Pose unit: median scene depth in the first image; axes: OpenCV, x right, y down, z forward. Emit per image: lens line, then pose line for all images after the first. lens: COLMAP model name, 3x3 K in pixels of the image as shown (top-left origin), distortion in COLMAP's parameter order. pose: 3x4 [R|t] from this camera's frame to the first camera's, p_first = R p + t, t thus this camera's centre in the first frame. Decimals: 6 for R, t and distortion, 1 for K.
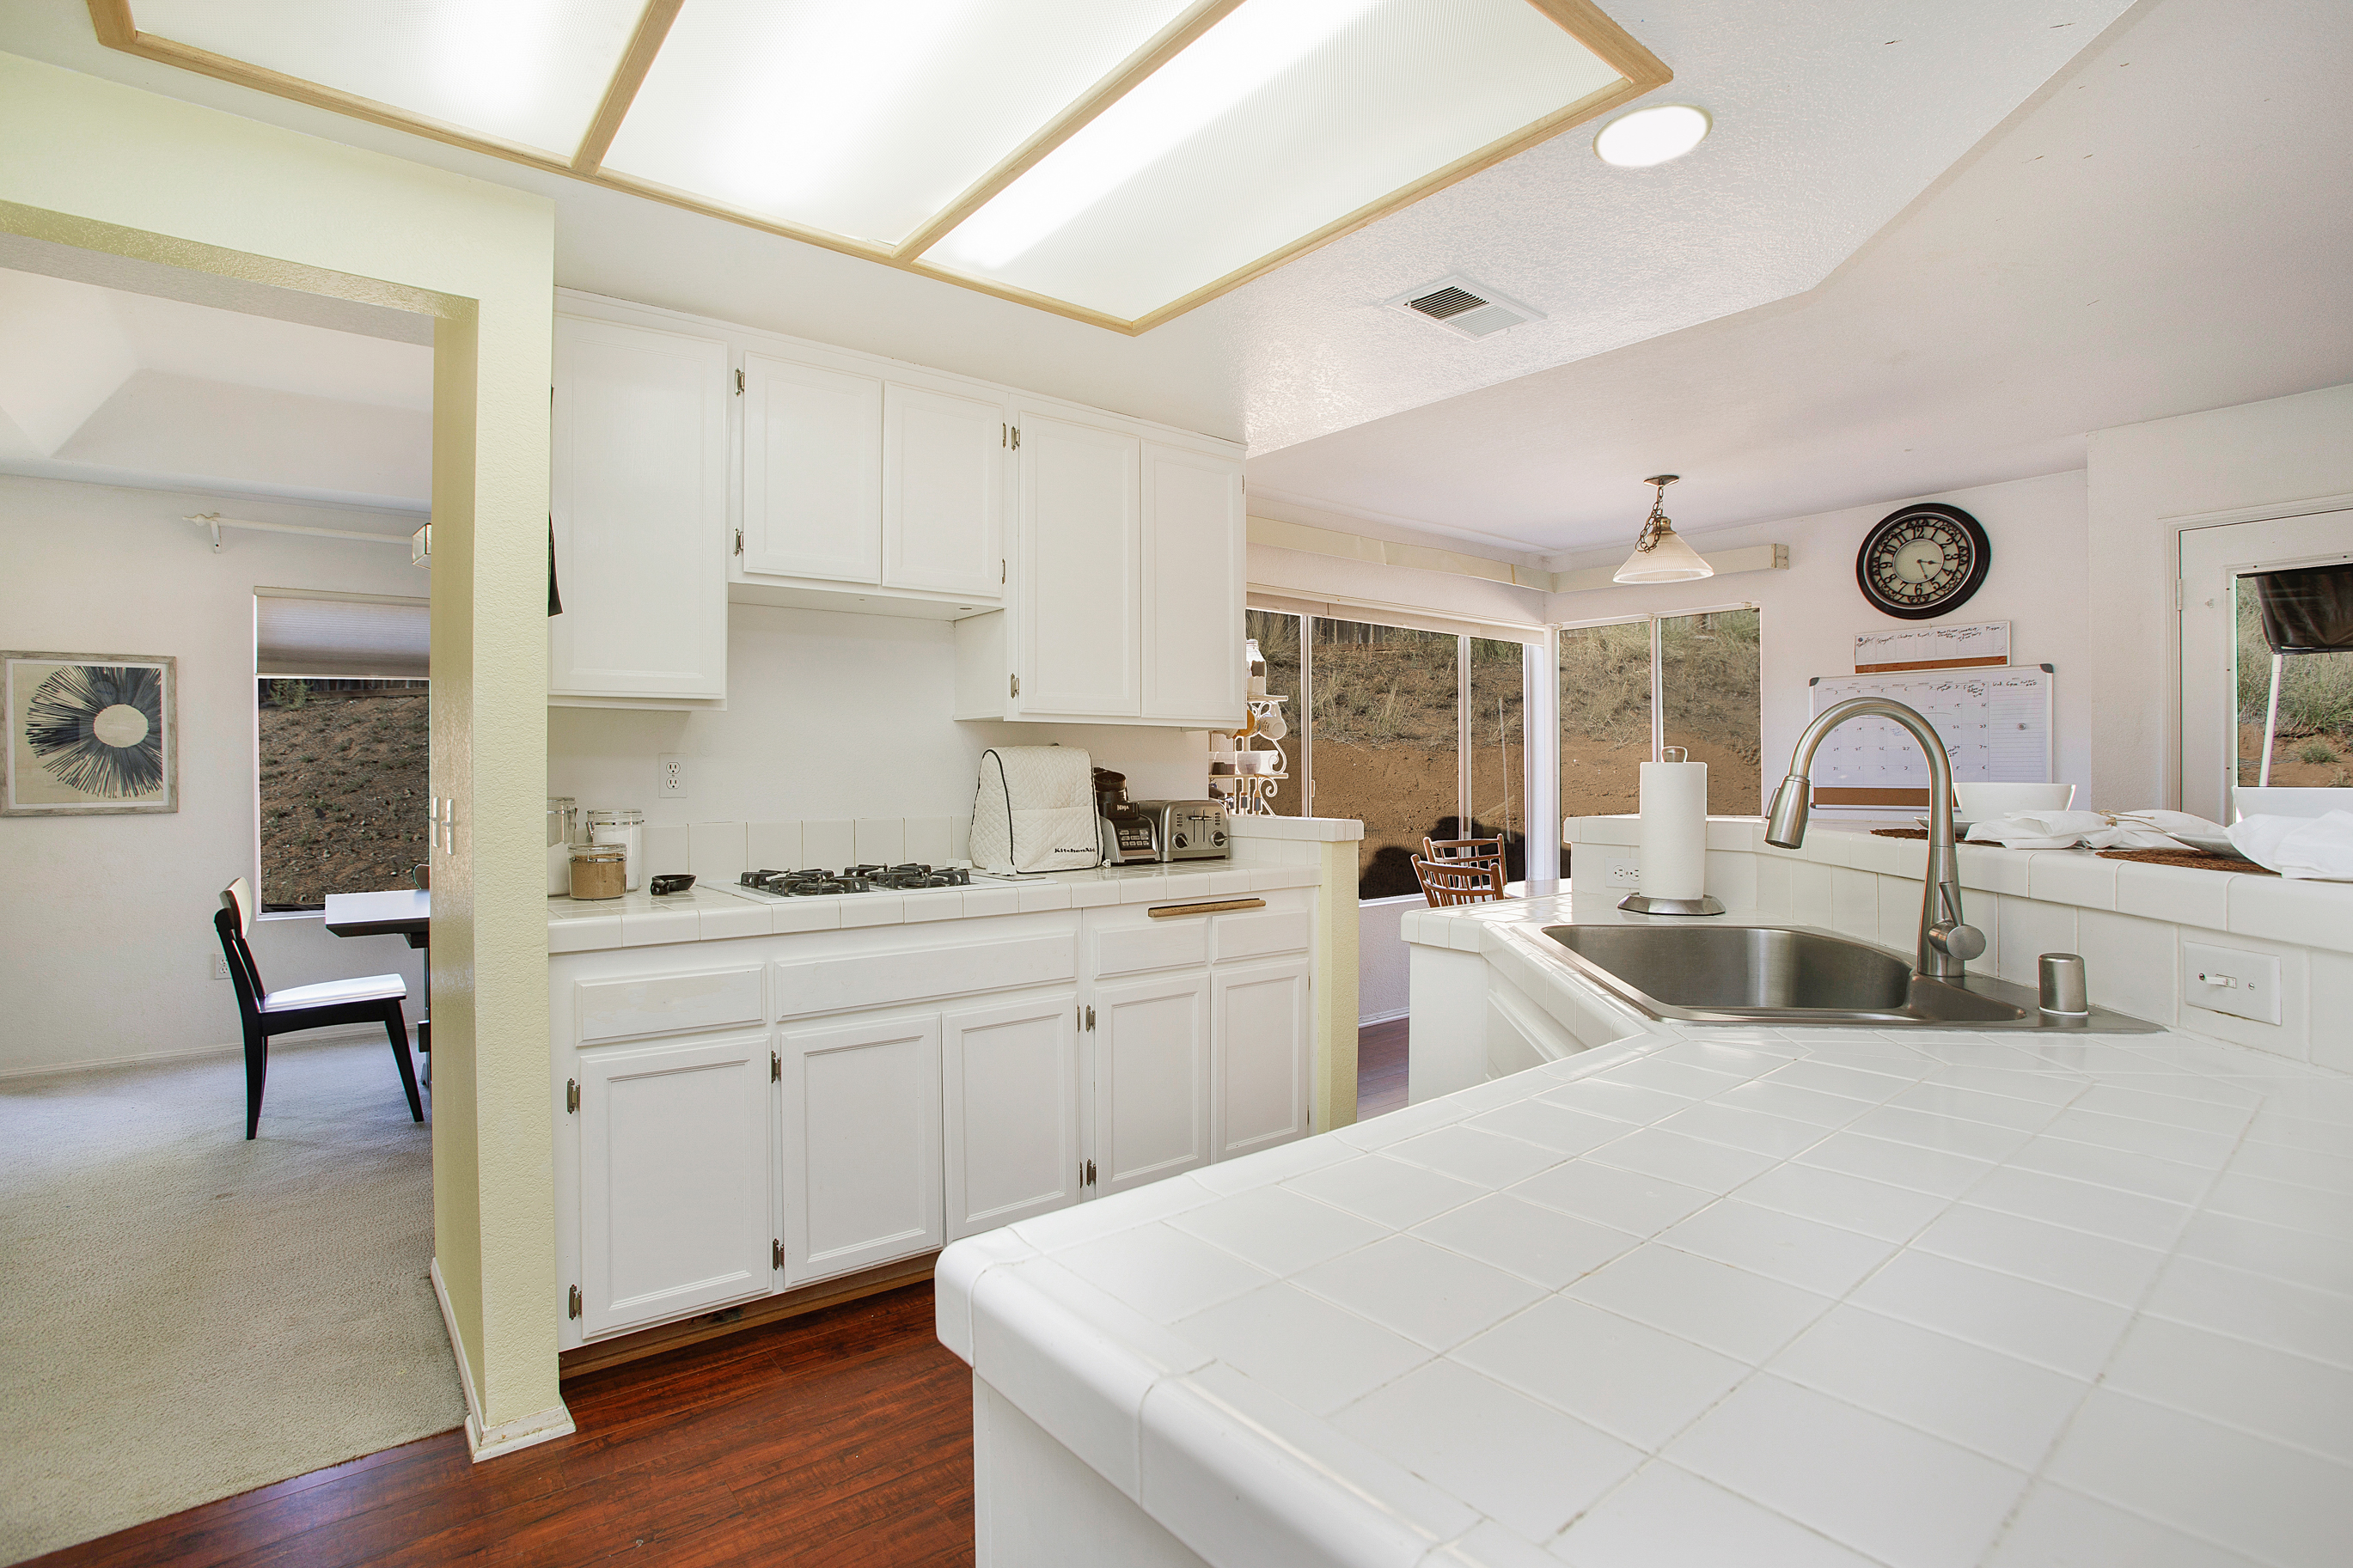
lens RADIAL K [[1190.5, 0, 1172.5], [0, 1190.5, 788.8], [0, 0, 1]] dist [0.001501, 0.000123]
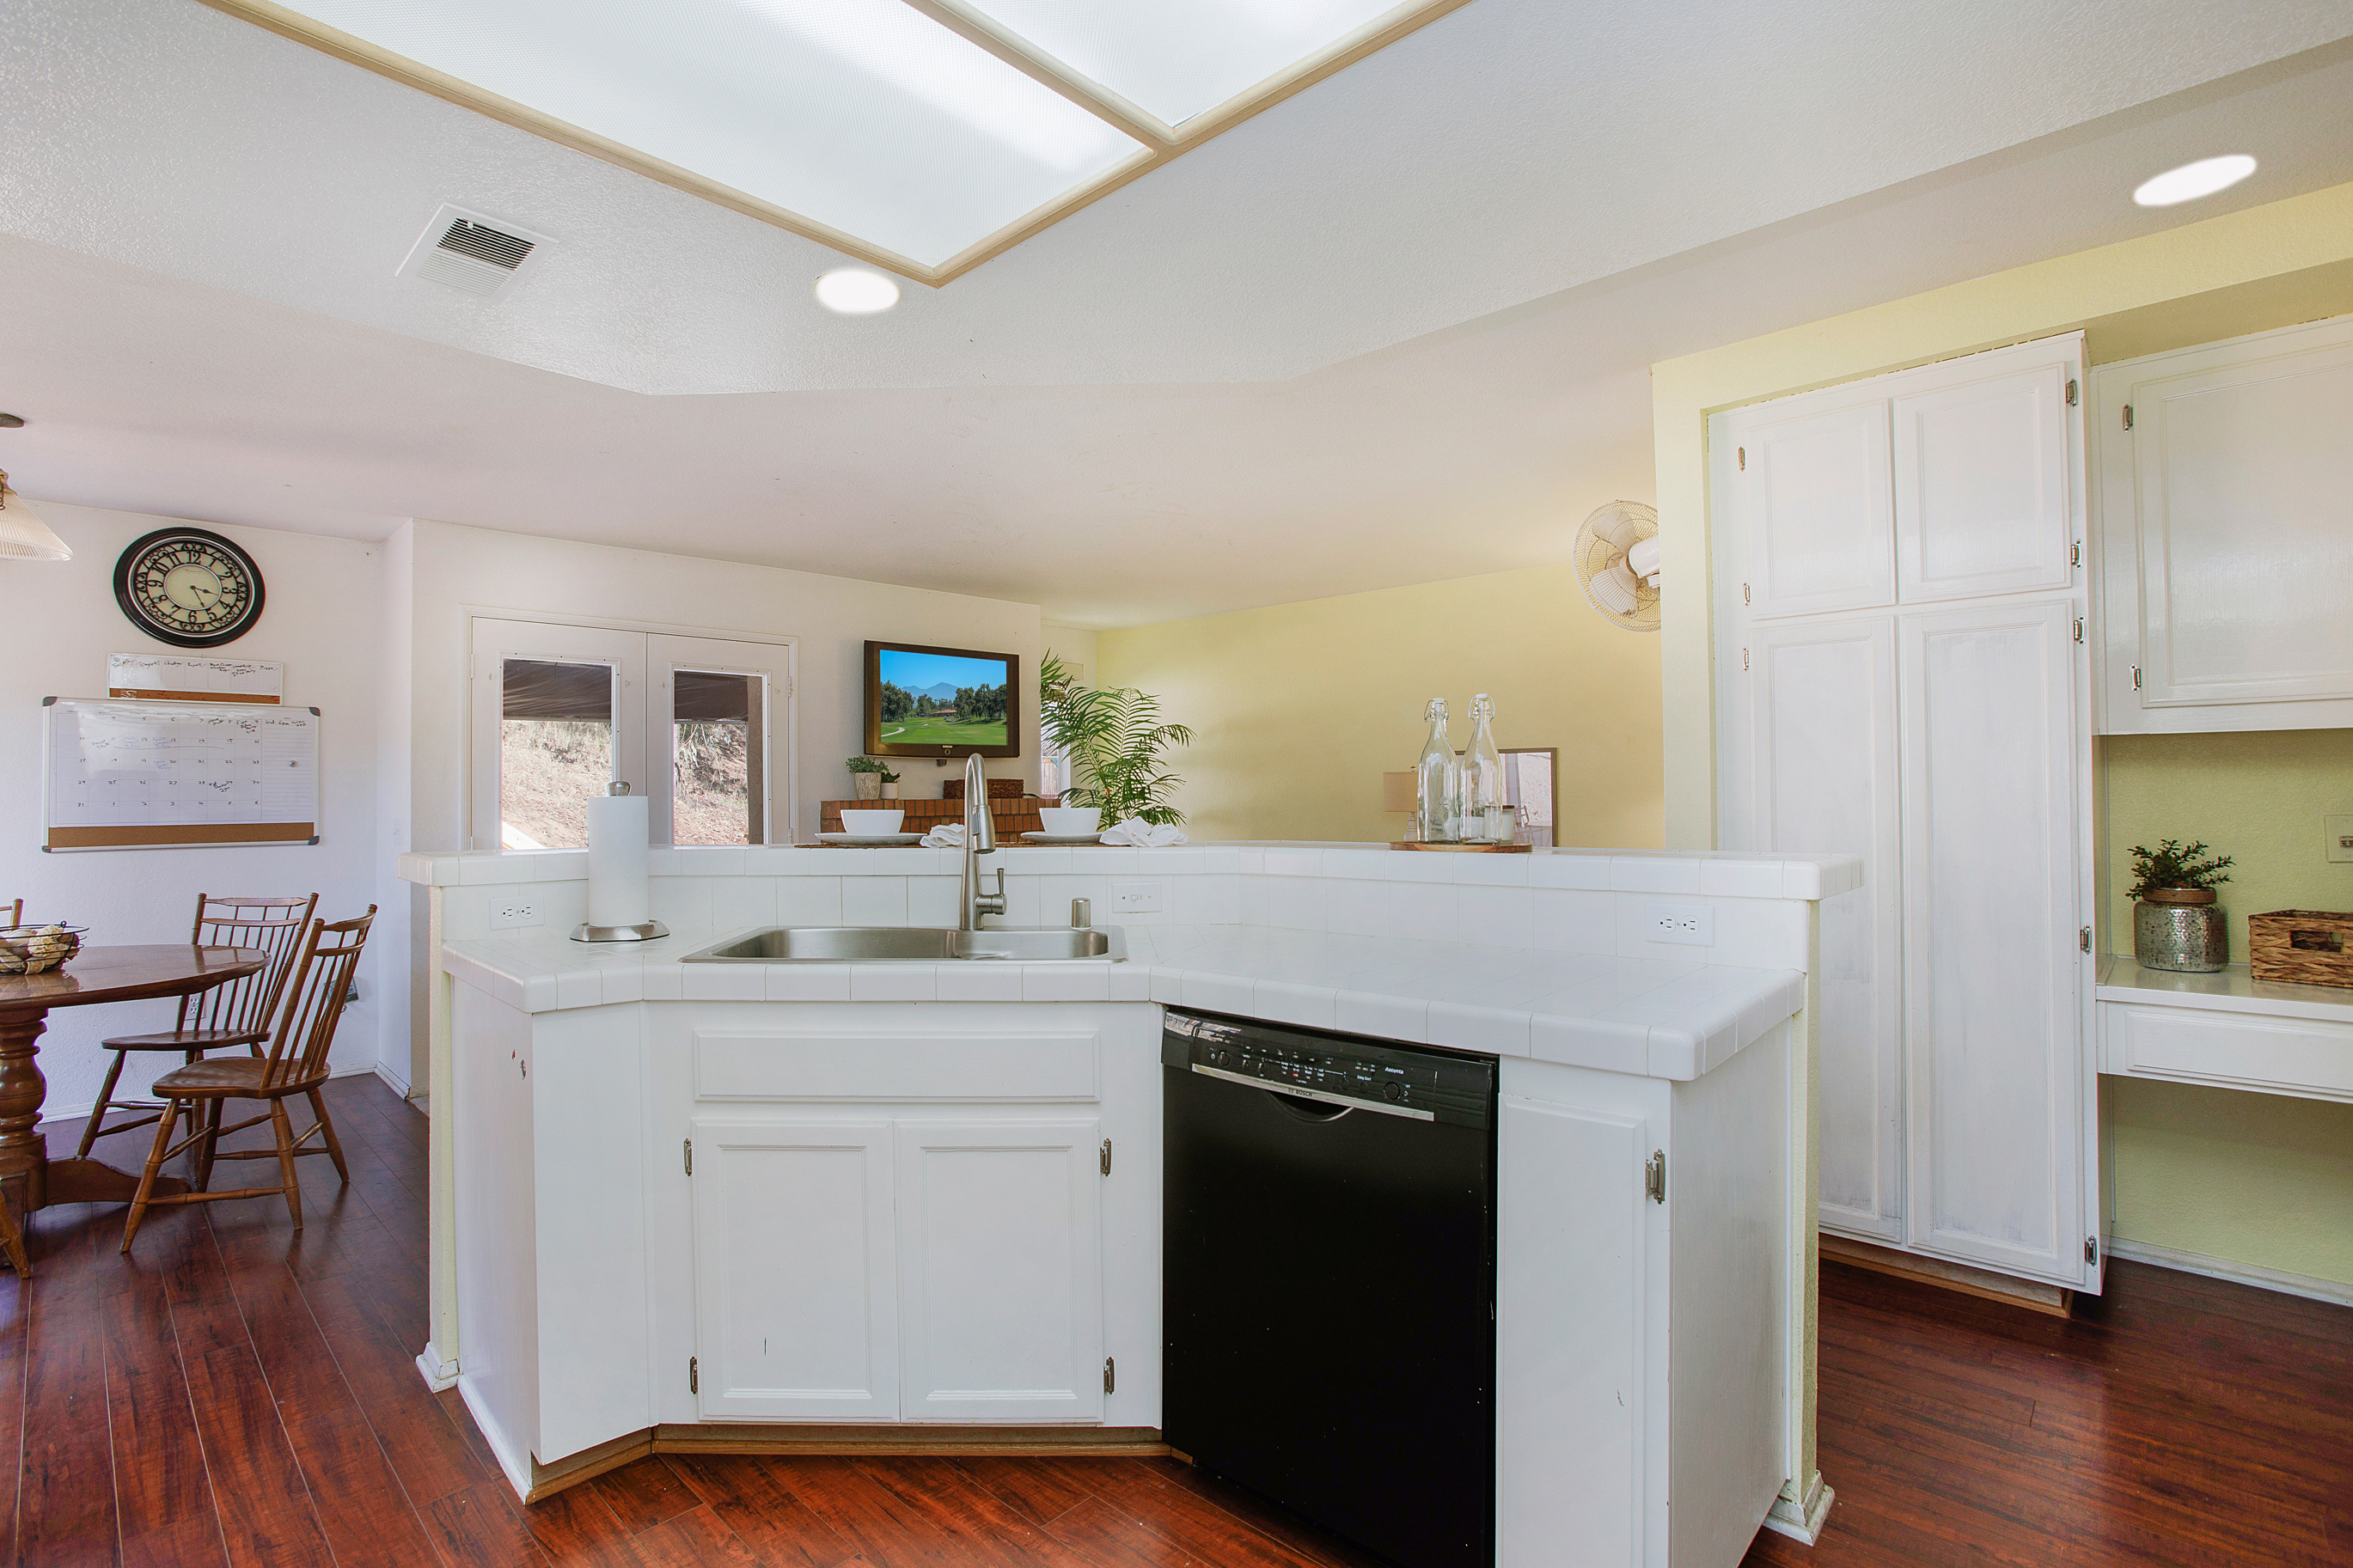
lens RADIAL K [[1094.2, 0, 1170.7], [0, 1094.2, 775.4], [0, 0, 1]] dist [-0.046975, 0.001821]
pose [[-0.141888, 0.023724, 0.989598, -0.315571], [0.026931, 0.999435, -0.020098, -0.002541], [-0.989516, 0.023800, -0.142447, 0.351708]]
